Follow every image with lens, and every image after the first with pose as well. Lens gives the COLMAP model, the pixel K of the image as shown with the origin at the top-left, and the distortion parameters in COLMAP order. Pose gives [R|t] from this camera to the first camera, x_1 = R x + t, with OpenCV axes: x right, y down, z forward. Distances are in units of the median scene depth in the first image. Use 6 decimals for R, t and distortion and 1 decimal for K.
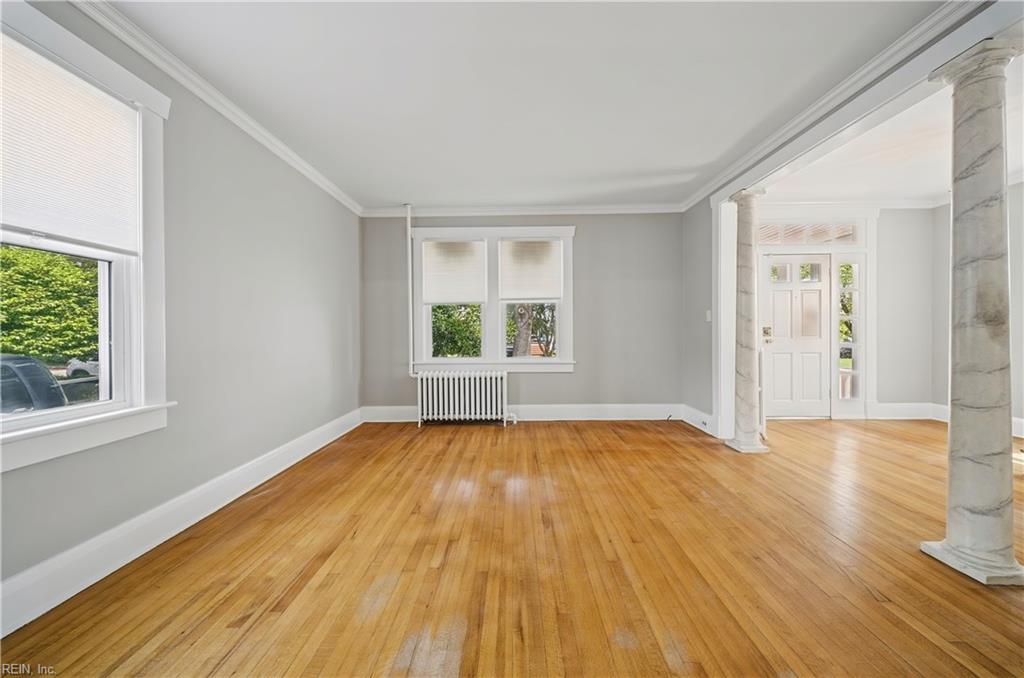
lens RADIAL K [[358.1, 0, 512.0], [0, 358.1, 333.6], [0, 0, 1]] dist [0.002544, -0.002418]
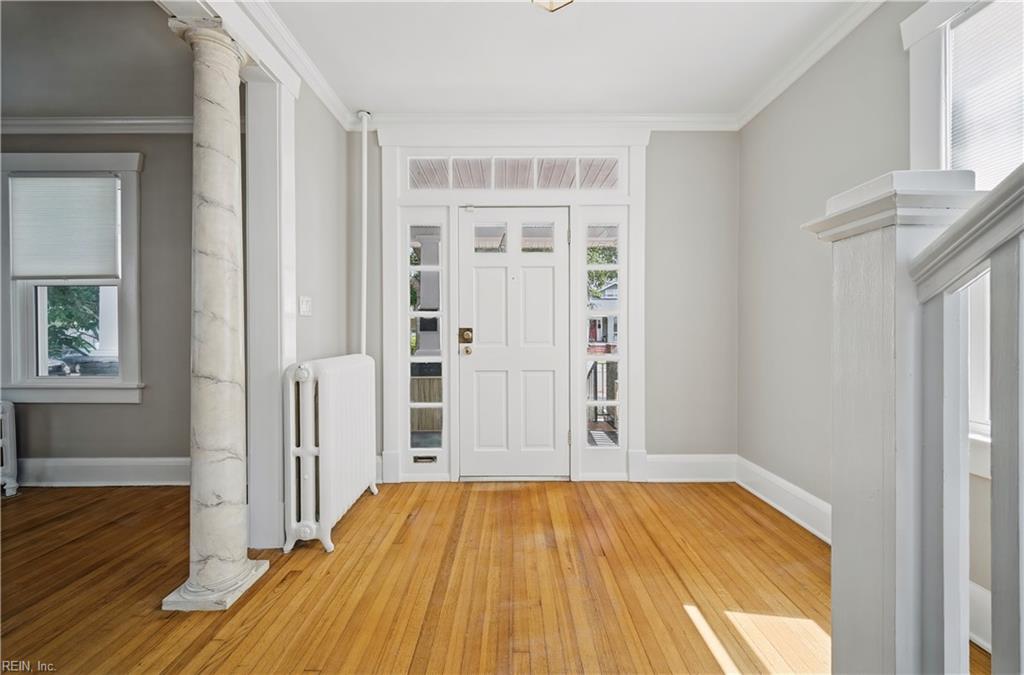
lens RADIAL K [[358.1, 0, 515.3], [0, 358.1, 336.5], [0, 0, 1]] dist [0.002544, -0.002418]
pose [[0.999633, 0.003750, 0.026829, 1.011666], [-0.003884, 0.999980, 0.004948, -0.009231], [-0.026810, -0.005051, 0.999628, 0.519134]]
